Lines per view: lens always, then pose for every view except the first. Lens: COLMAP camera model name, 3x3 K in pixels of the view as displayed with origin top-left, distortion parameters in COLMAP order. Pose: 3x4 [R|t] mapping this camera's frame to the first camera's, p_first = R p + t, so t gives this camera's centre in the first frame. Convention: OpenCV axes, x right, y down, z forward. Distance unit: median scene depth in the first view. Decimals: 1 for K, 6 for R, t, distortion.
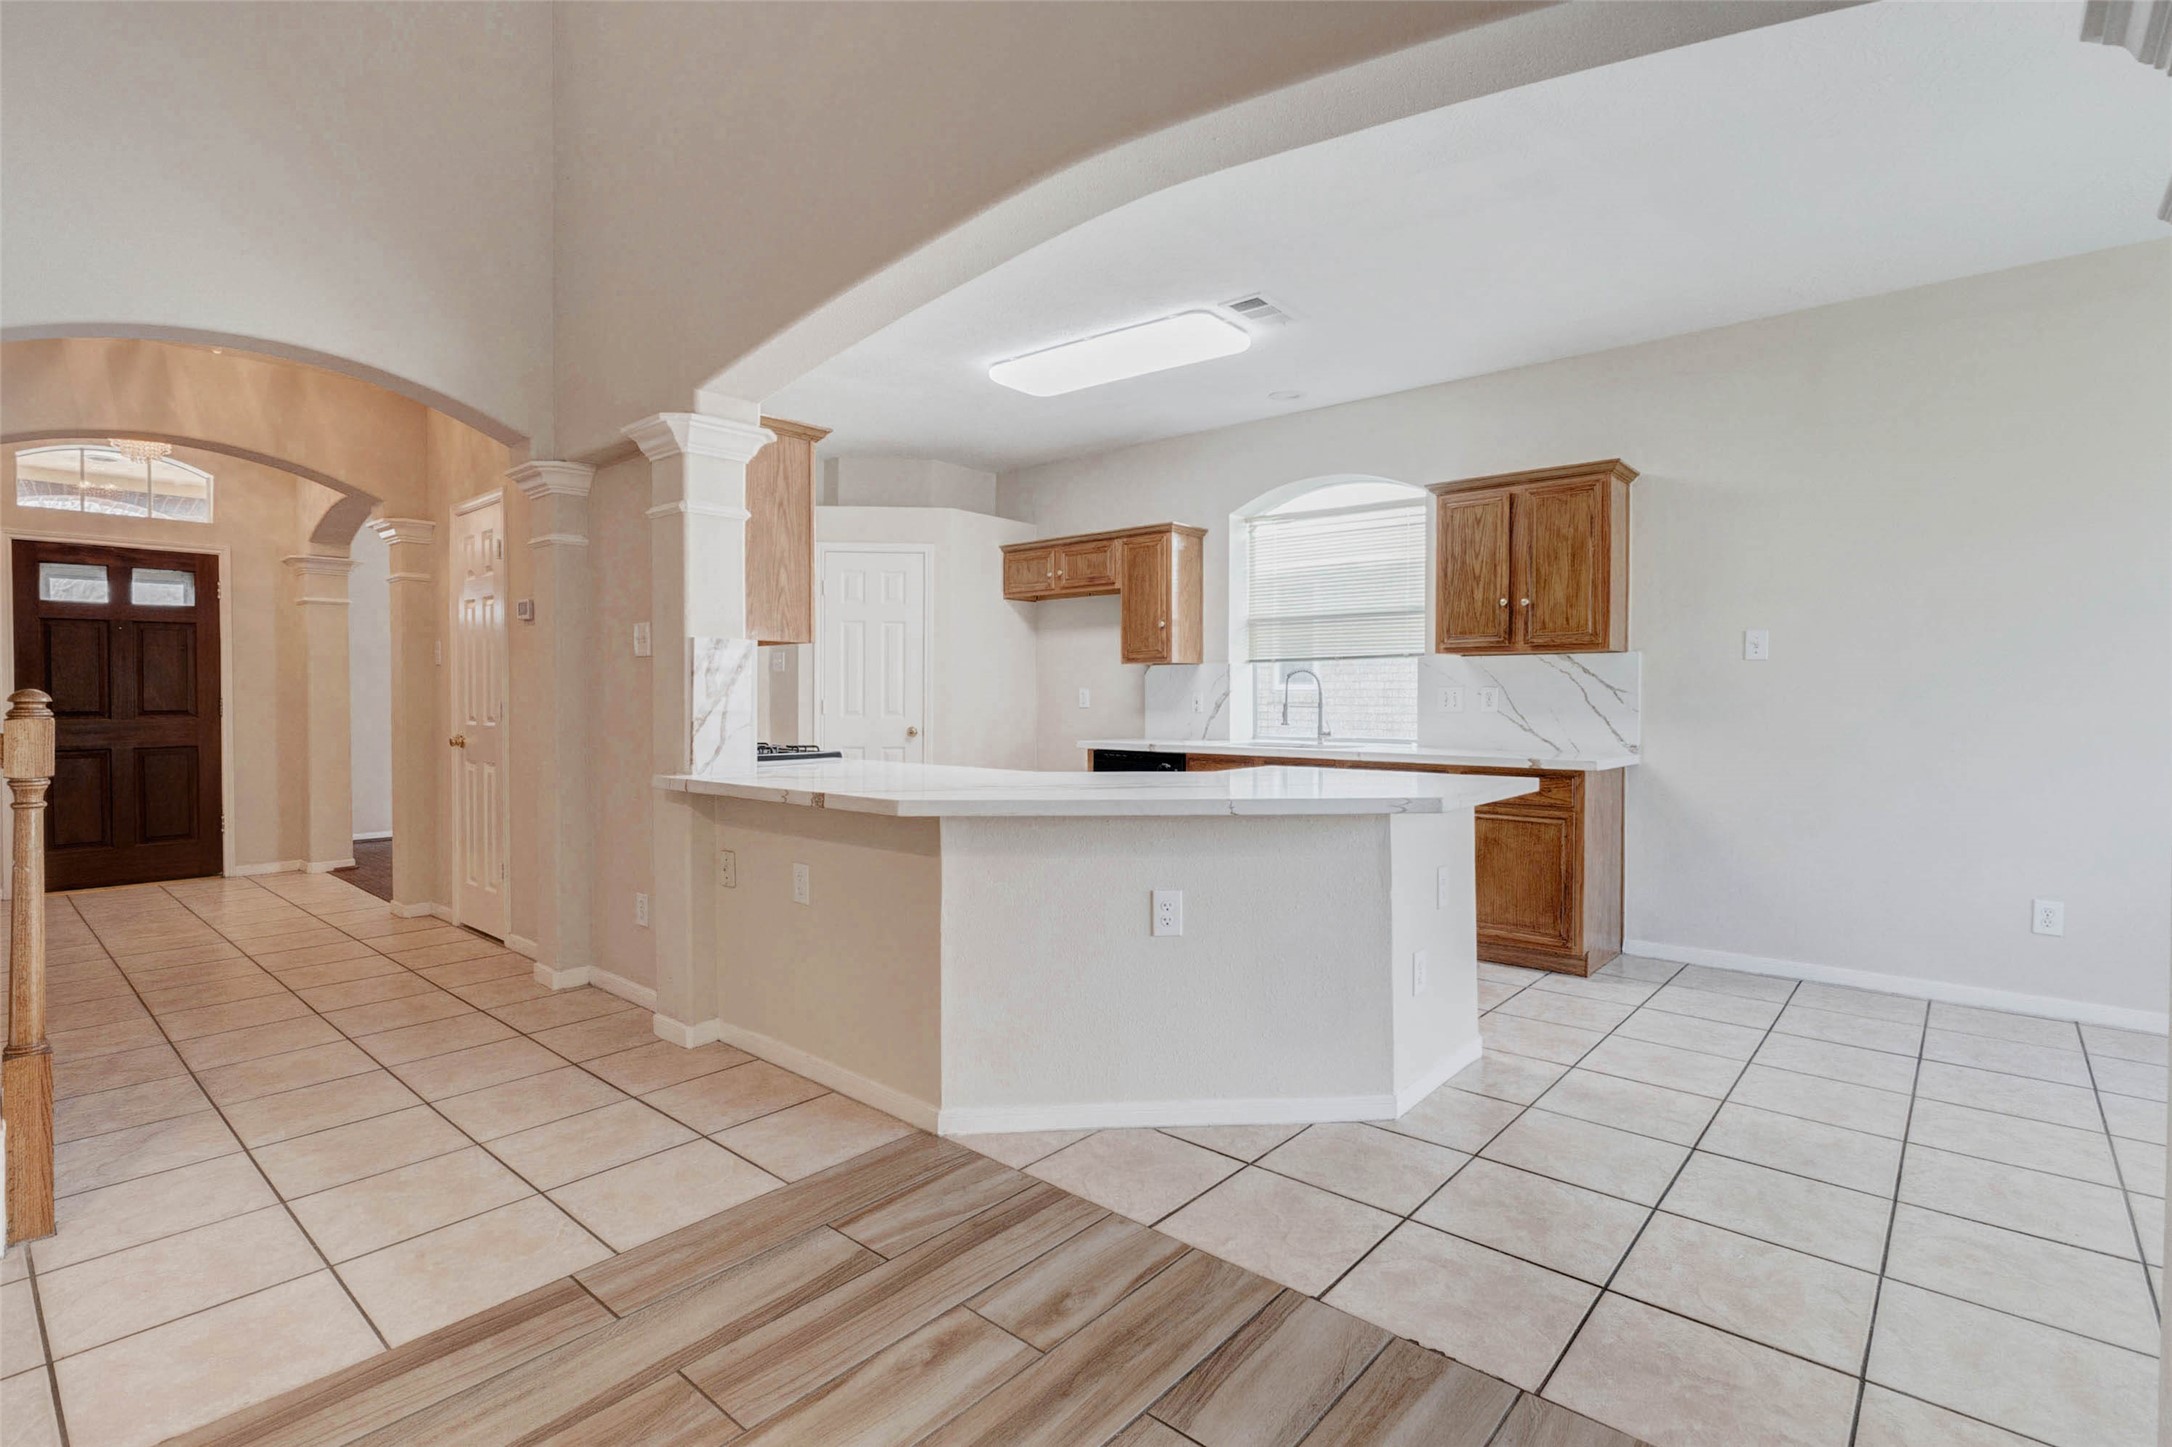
lens RADIAL K [[1027.1, 0, 1093.1], [0, 1027.1, 706.1], [0, 0, 1]] dist [-0.000559, 0.000112]
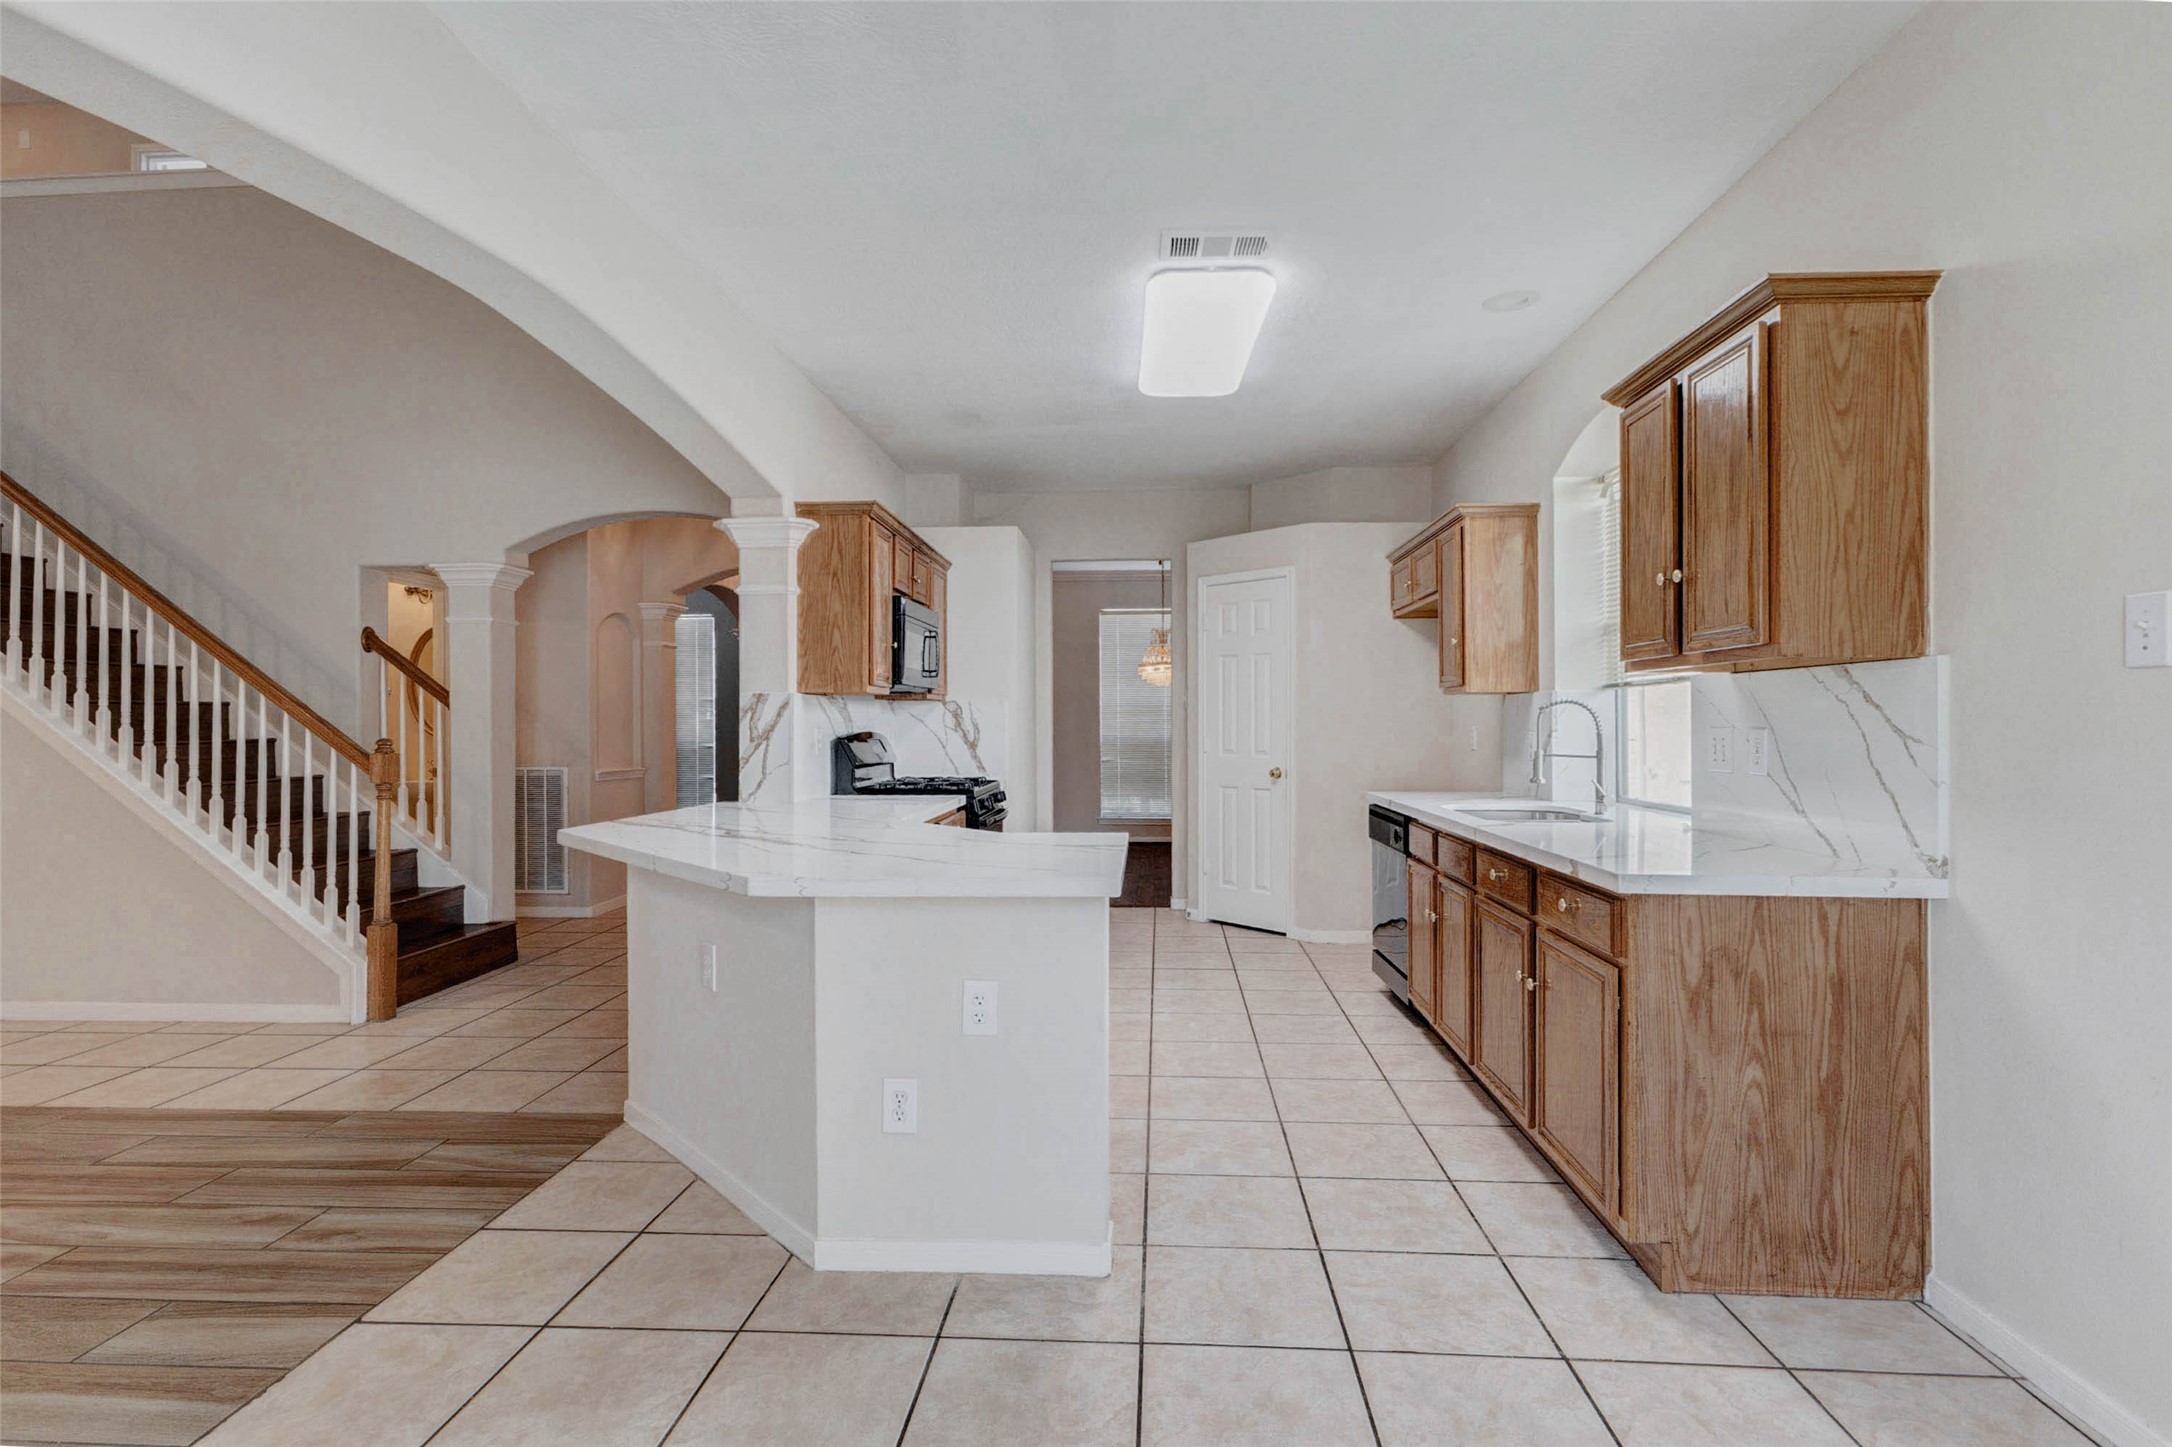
lens RADIAL K [[1076.4, 0, 1085.5], [0, 1076.4, 723.2], [0, 0, 1]] dist [0.004934, -0.001741]
pose [[0.609127, -0.002561, -0.793068, 1.366714], [-0.004407, 0.999968, -0.006613, -0.035706], [0.793060, 0.007523, 0.609097, 0.792383]]
